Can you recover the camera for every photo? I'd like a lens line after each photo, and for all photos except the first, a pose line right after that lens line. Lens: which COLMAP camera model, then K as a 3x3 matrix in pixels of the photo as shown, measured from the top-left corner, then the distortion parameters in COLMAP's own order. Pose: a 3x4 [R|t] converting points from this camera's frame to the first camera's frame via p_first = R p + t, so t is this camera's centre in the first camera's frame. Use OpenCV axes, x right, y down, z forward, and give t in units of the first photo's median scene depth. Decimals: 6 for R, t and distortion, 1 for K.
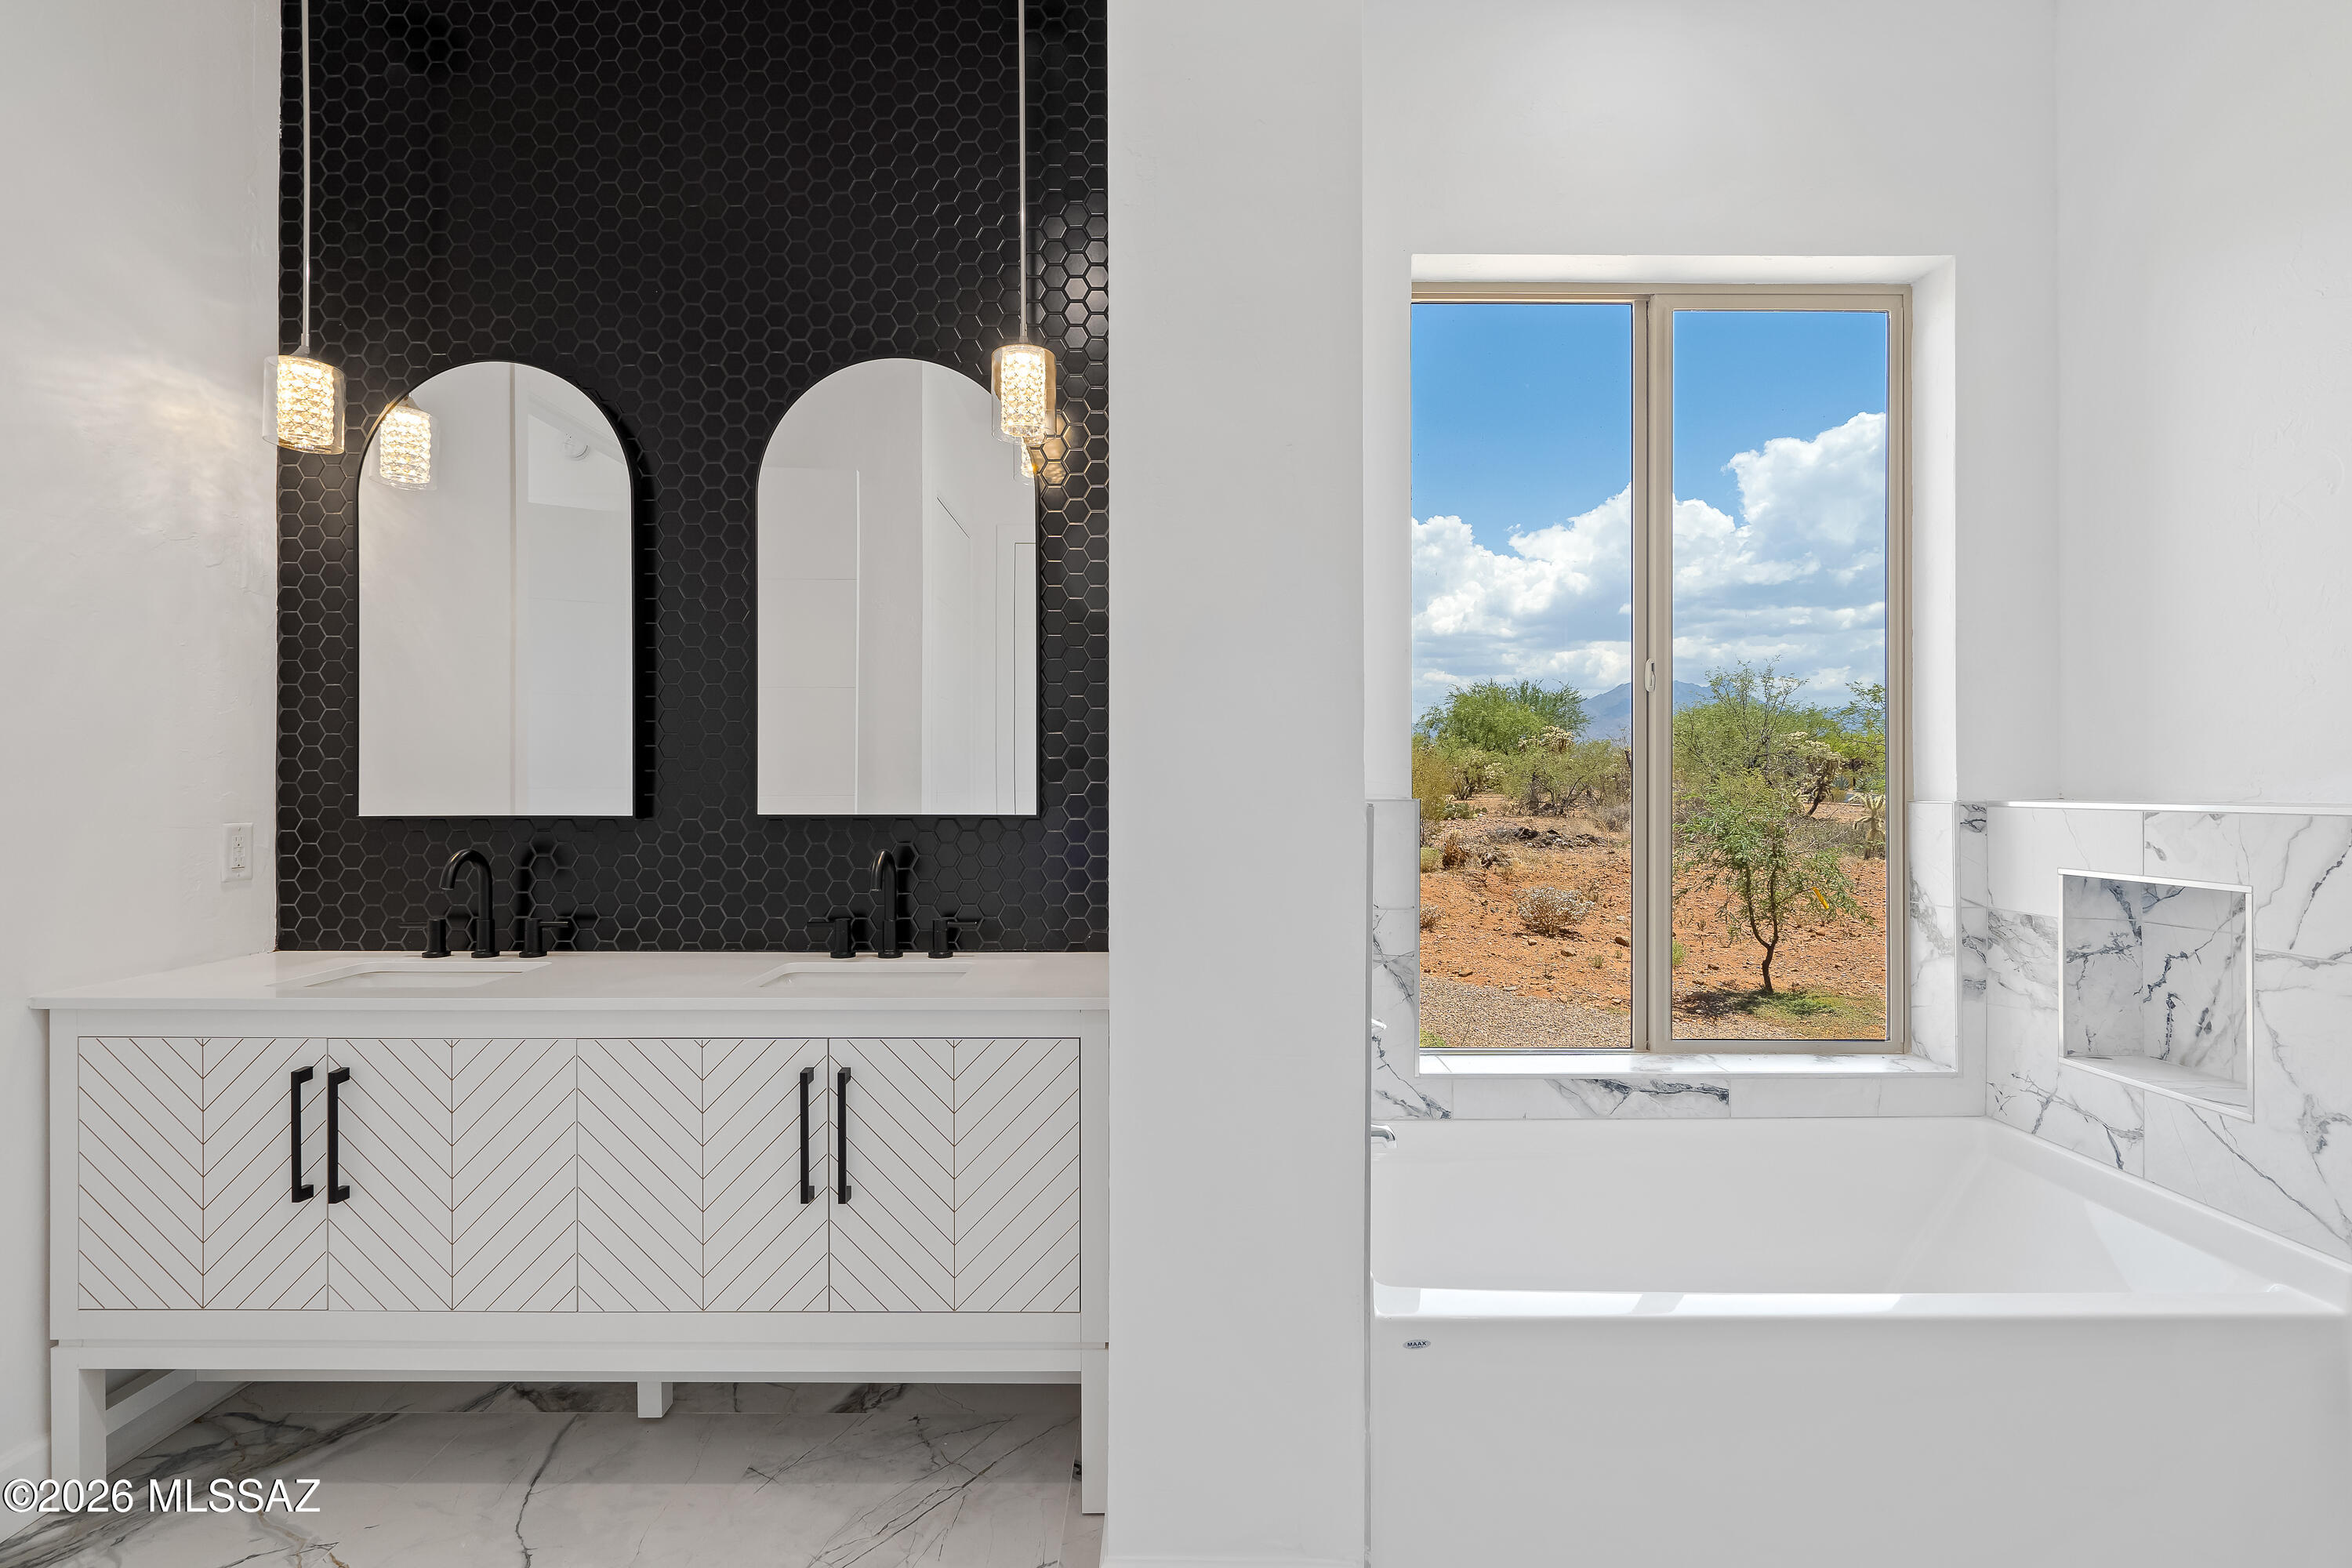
lens RADIAL K [[1065.9, 0, 1176.0], [0, 1065.9, 784.0], [0, 0, 1]] dist [-0.000666, 0.000191]
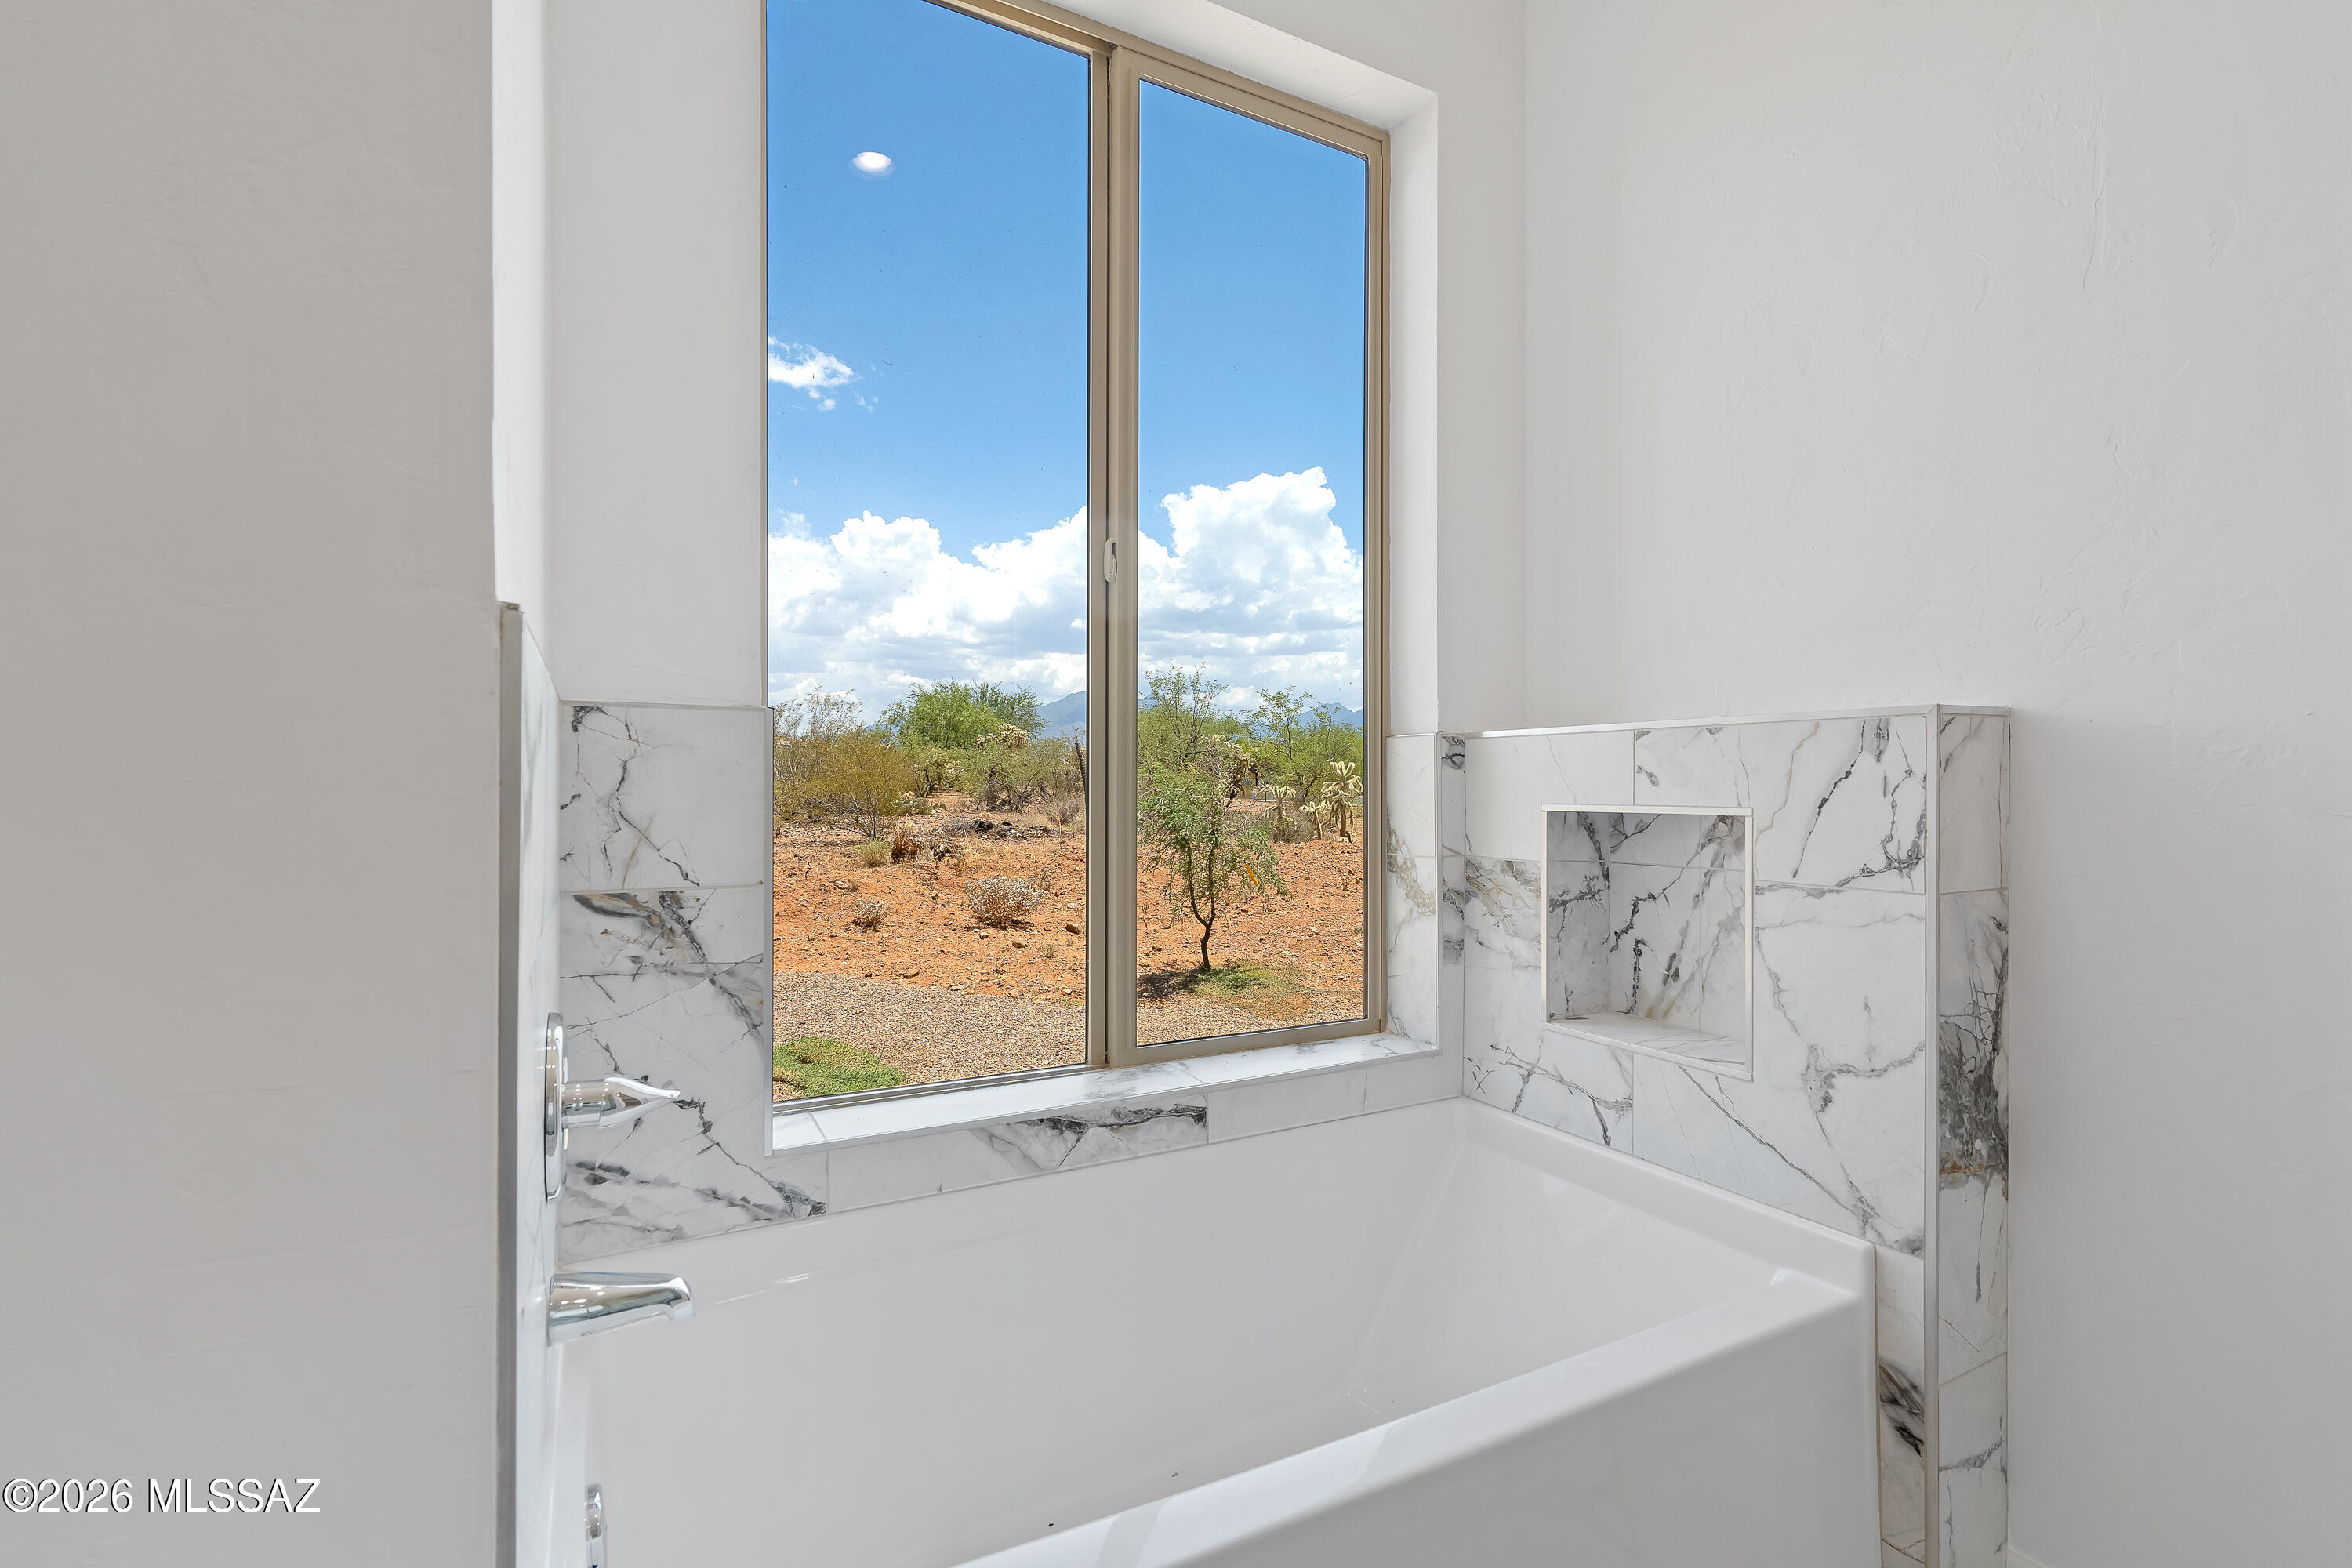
lens RADIAL K [[1065.9, 0, 1176.0], [0, 1065.9, 784.0], [0, 0, 1]] dist [-0.000666, 0.000191]
pose [[0.880762, 0.003355, 0.473547, 0.142198], [-0.002881, 0.999994, -0.001728, 0.059592], [-0.473550, 0.000158, 0.880767, 0.345901]]
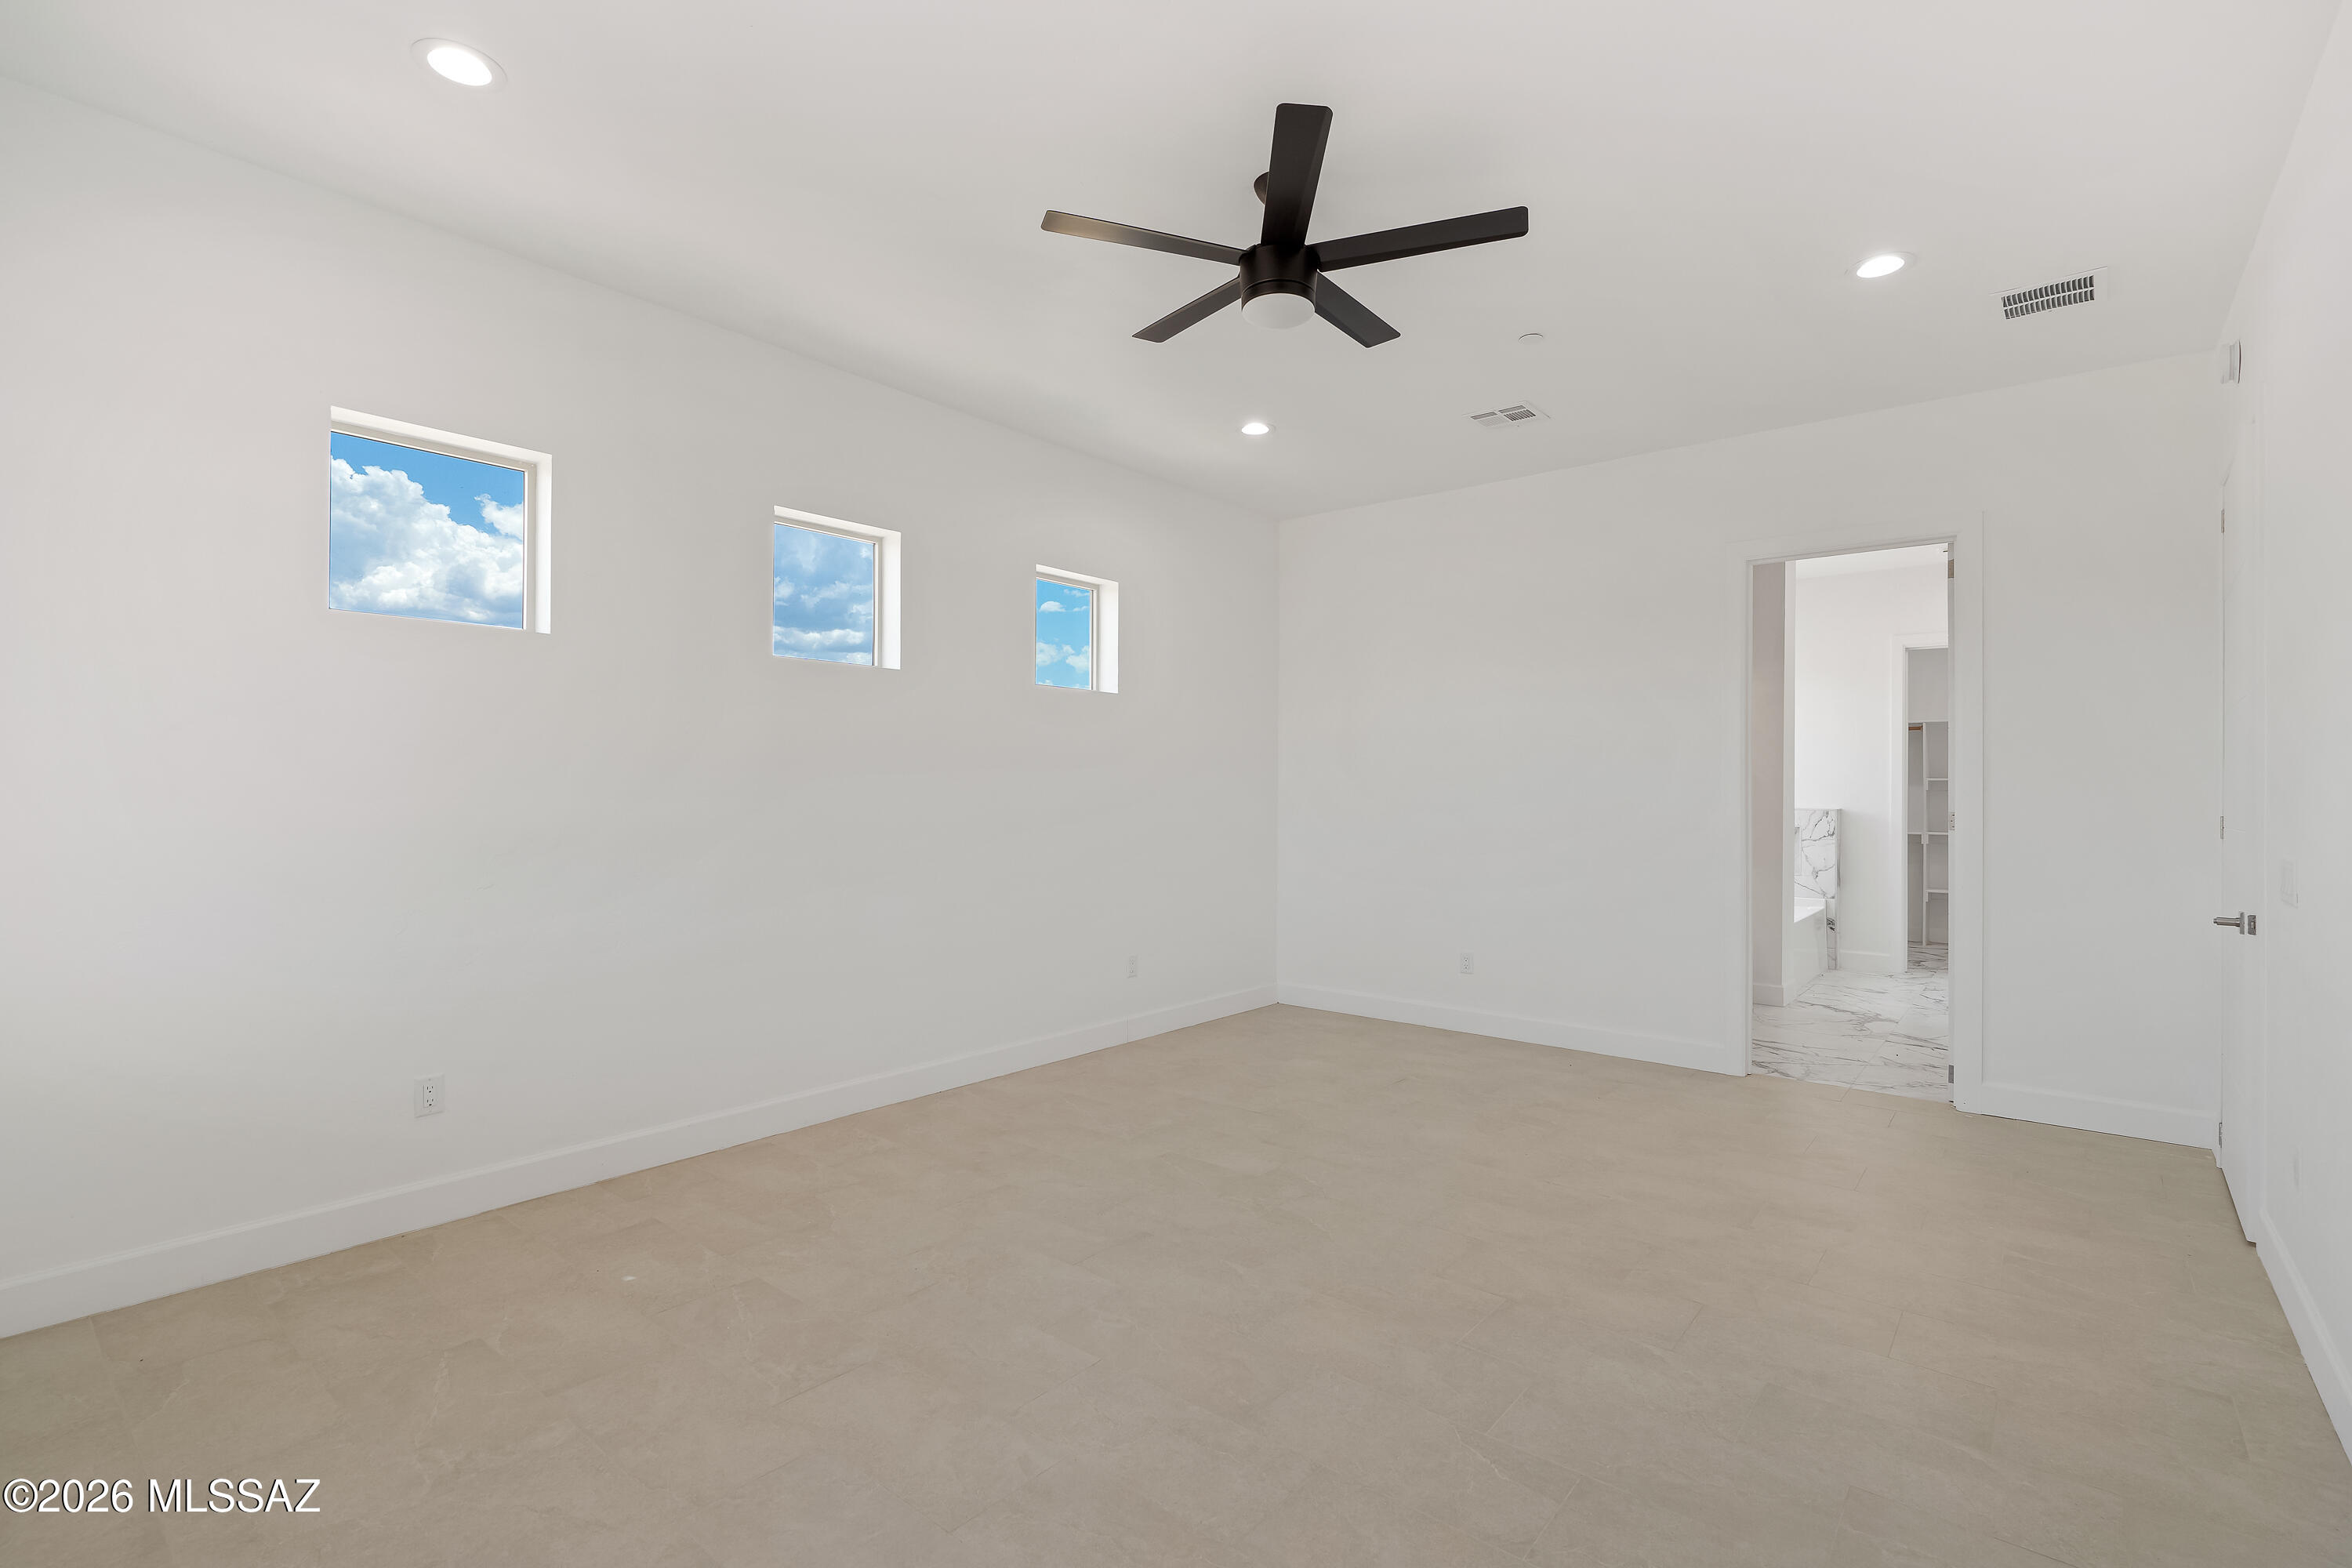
lens RADIAL K [[1065.9, 0, 1176.0], [0, 1065.9, 784.0], [0, 0, 1]] dist [-0.000666, 0.000191]
pose [[0.637389, 0.008384, 0.770497, -3.304996], [-0.006166, 0.999964, -0.005780, -0.033062], [-0.770518, -0.001067, 0.637418, 0.094930]]
